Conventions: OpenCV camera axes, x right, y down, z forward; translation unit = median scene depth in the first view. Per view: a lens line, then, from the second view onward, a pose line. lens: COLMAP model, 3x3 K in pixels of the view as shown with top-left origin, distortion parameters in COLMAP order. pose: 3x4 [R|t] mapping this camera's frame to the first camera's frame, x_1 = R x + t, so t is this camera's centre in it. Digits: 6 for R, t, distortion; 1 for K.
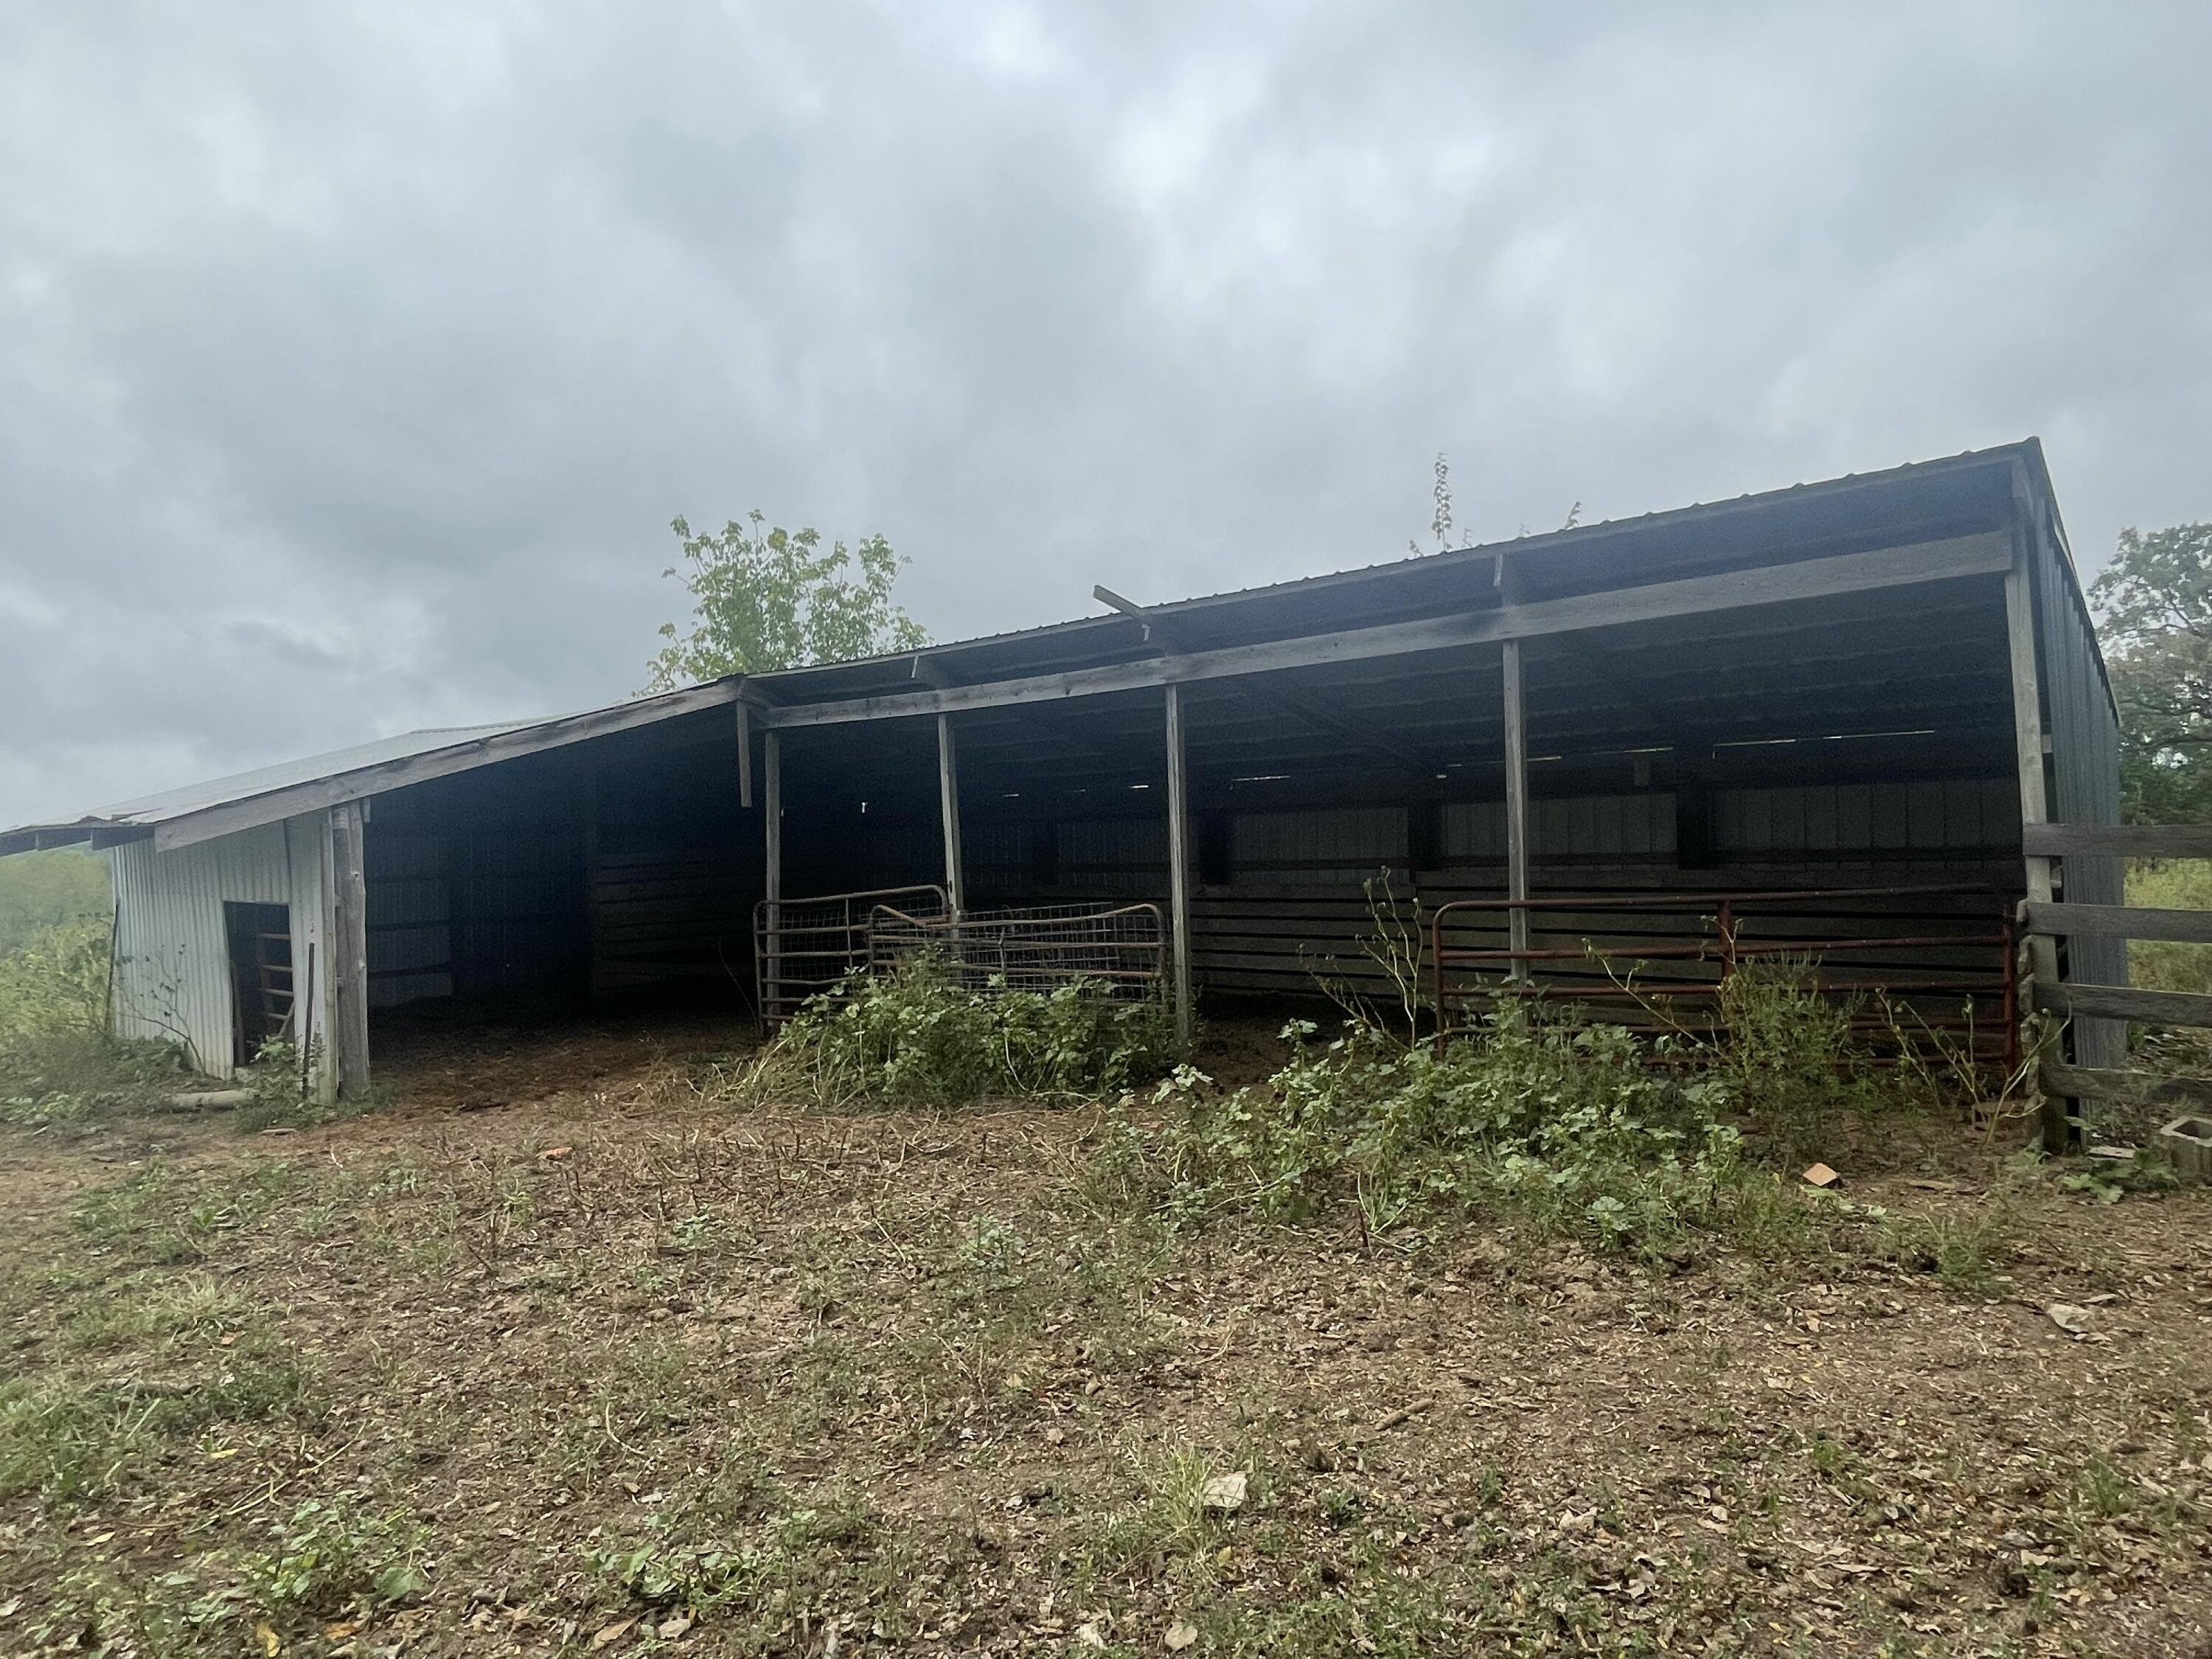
lens RADIAL K [[1262.1, 0, 1106.0], [0, 1262.1, 829.5], [0, 0, 1]] dist [0.009944, 0.000716]
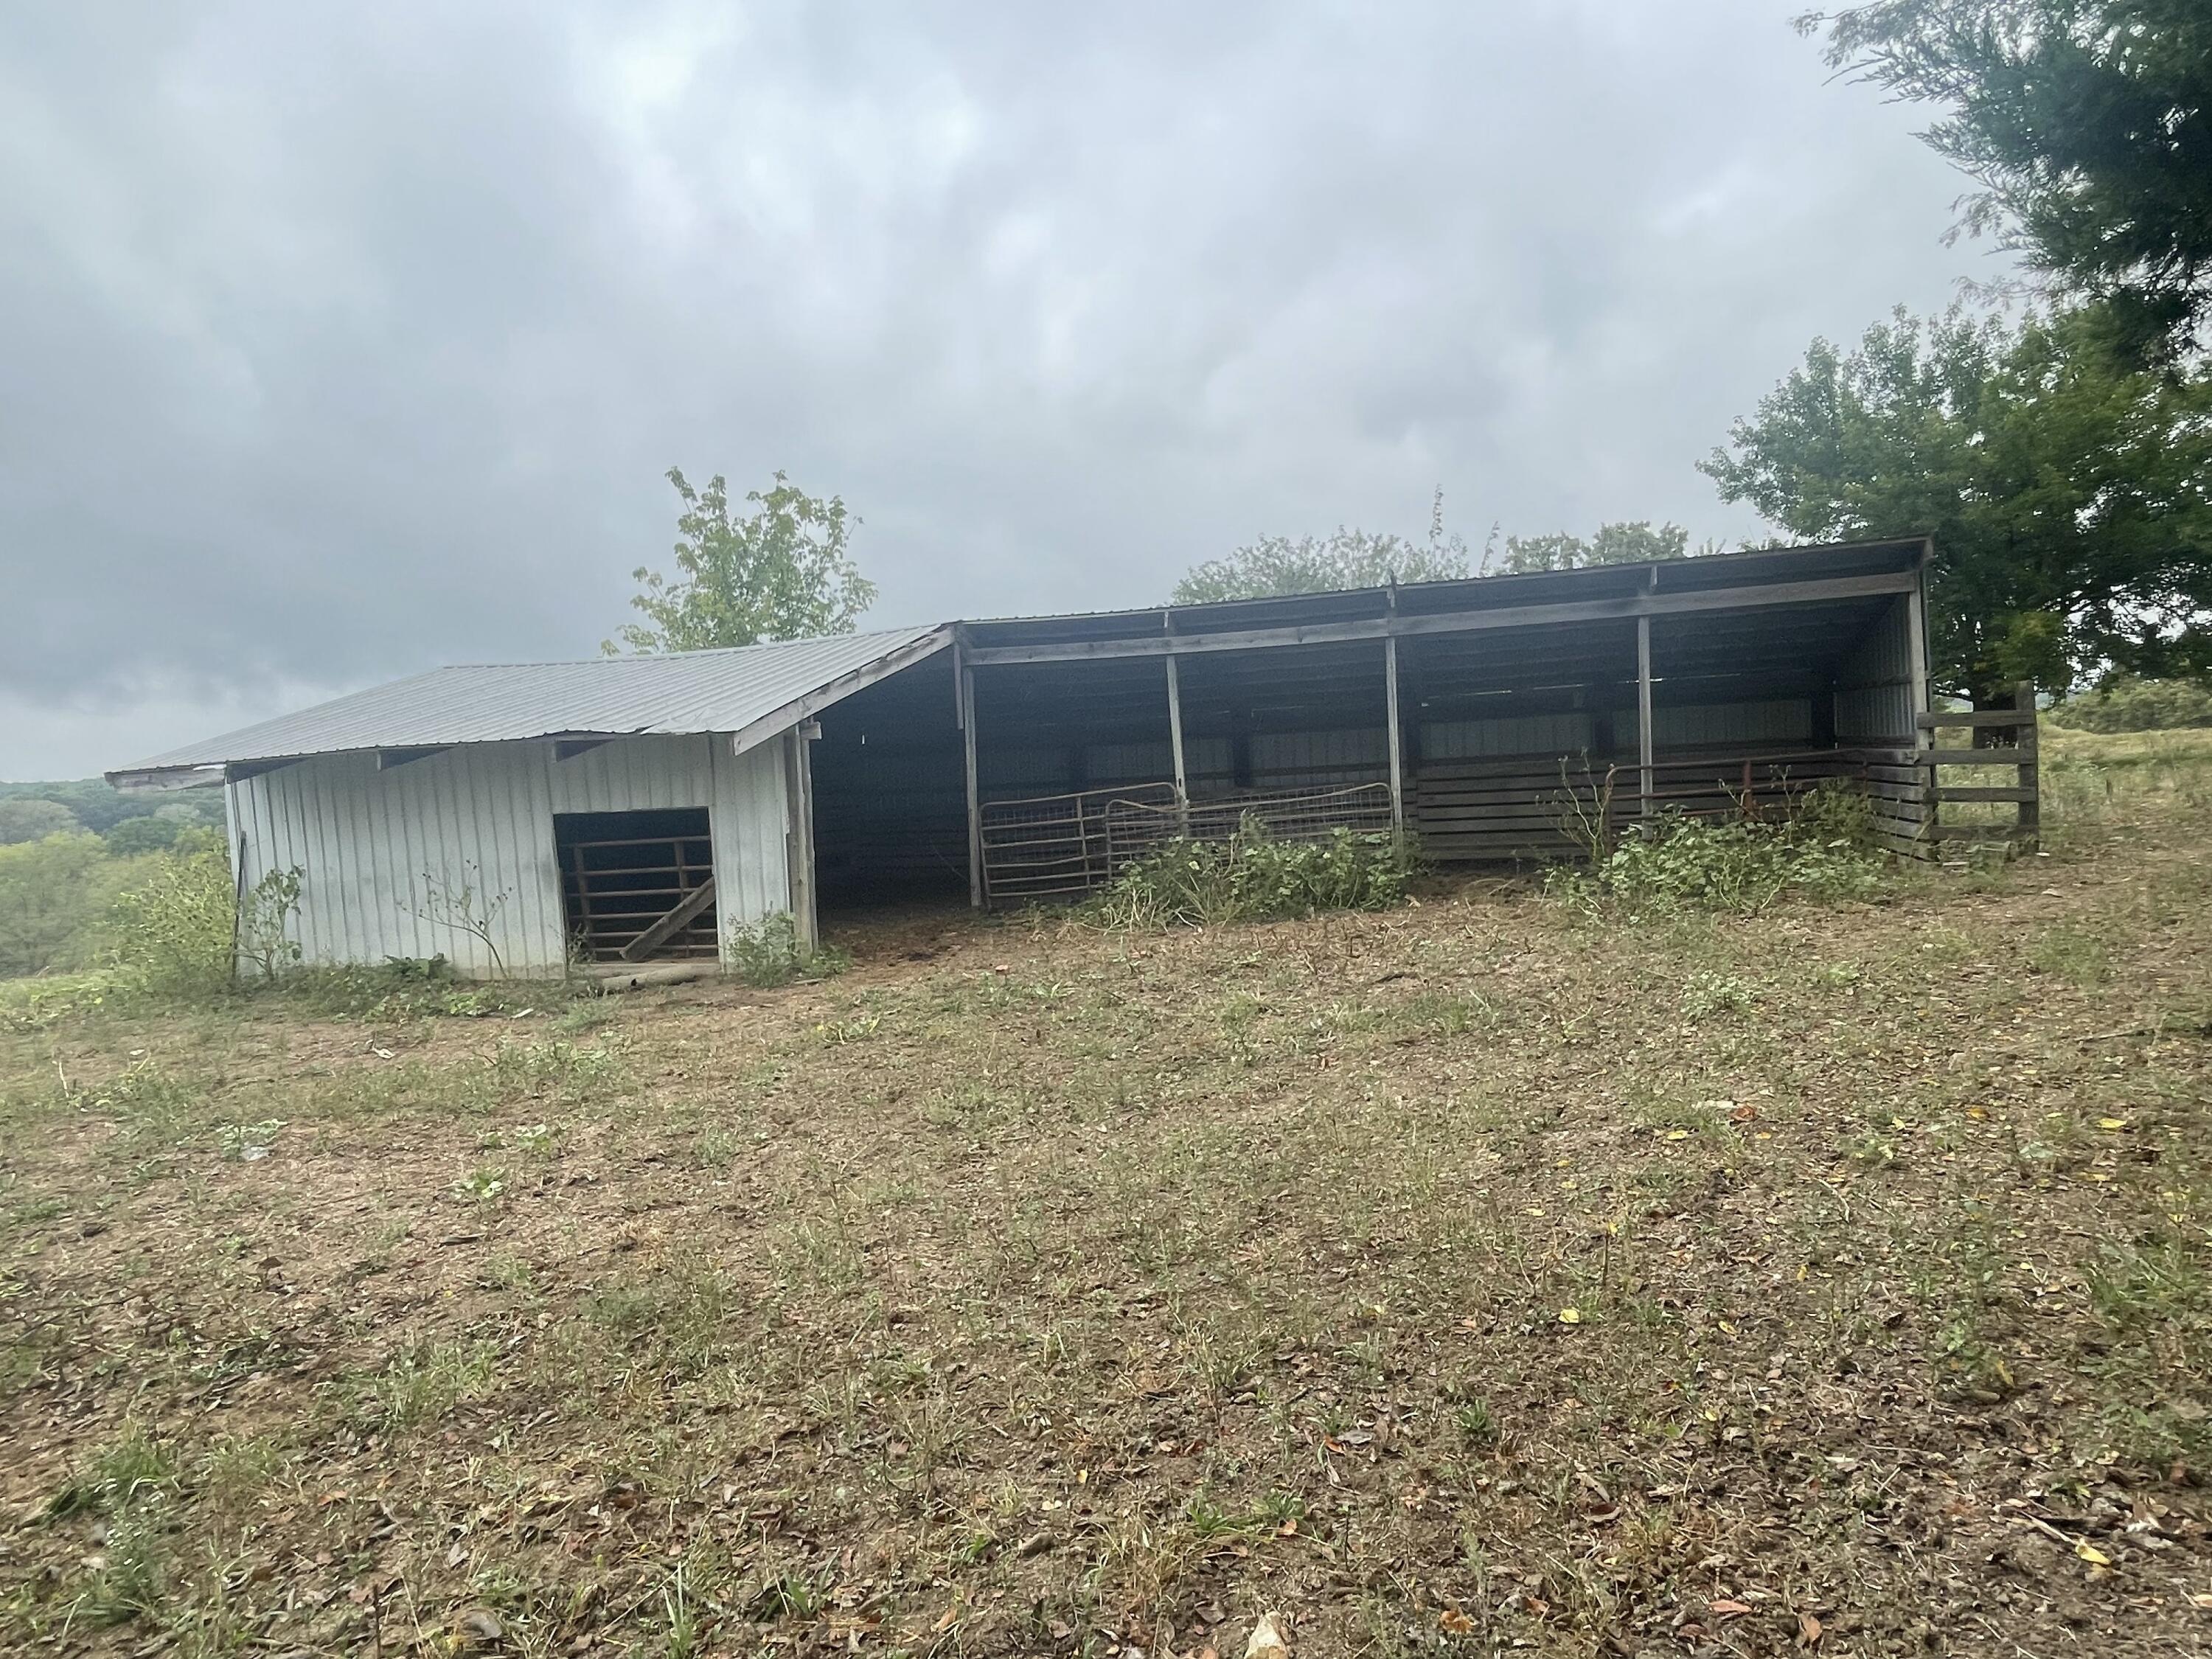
lens RADIAL K [[1262.1, 0, 1106.0], [0, 1262.1, 829.5], [0, 0, 1]] dist [0.009944, 0.000716]
pose [[0.918291, -0.035872, 0.394278, -0.725885], [0.023423, 0.999065, 0.036343, 0.044051], [-0.395213, -0.024138, 0.918272, -0.215794]]
